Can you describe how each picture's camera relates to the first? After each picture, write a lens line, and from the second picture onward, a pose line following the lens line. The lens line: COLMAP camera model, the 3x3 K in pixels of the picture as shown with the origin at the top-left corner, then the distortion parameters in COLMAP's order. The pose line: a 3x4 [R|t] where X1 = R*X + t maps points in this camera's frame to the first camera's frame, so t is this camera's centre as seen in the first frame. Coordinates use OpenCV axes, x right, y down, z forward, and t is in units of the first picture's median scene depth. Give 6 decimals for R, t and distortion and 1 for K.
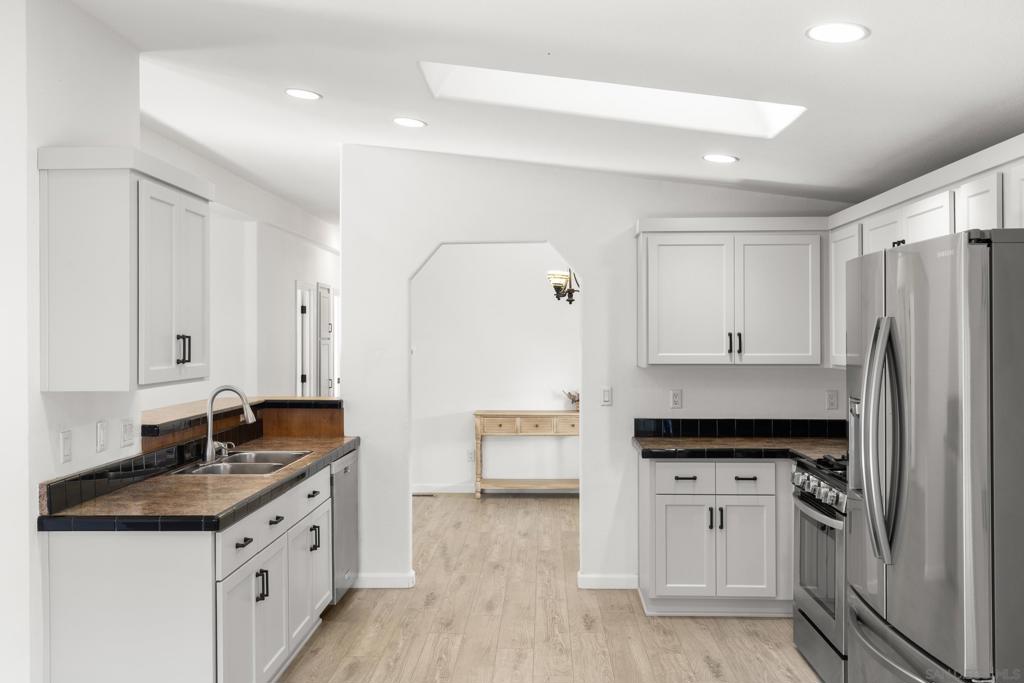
lens RADIAL K [[919.7, 0, 511.7], [0, 919.7, 338.1], [0, 0, 1]] dist [0.002298, -0.001347]
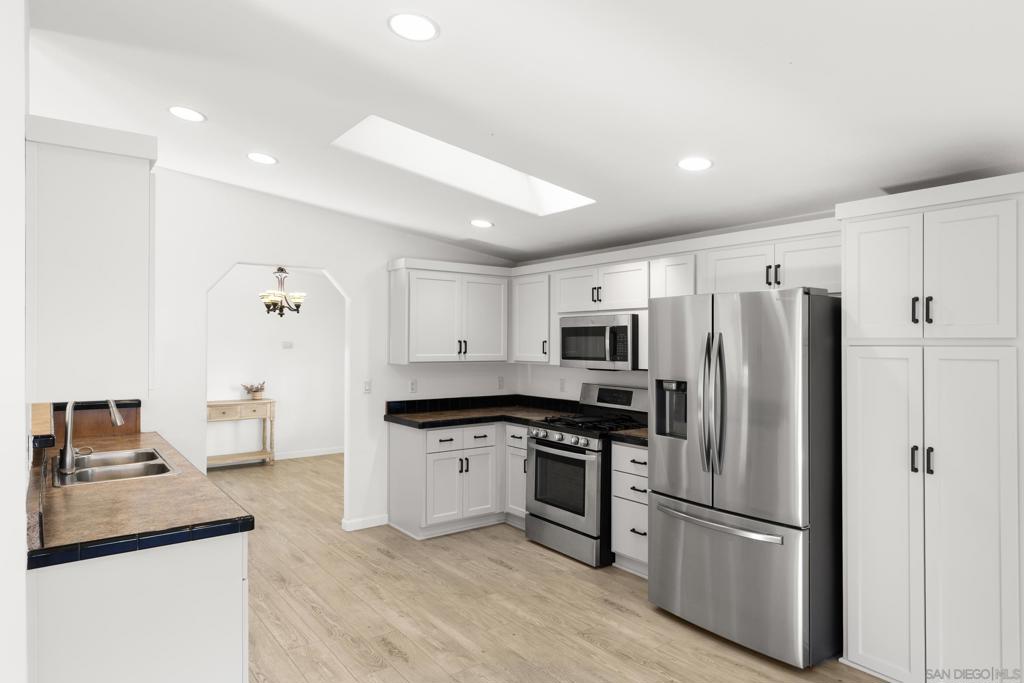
lens RADIAL K [[608.6, 0, 514.0], [0, 608.6, 344.4], [0, 0, 1]] dist [0.003658, -0.001433]
pose [[0.777232, 0.004855, 0.629196, -0.330531], [-0.004865, 0.999987, -0.001707, 0.002077], [-0.629196, -0.001734, 0.777245, 0.184375]]
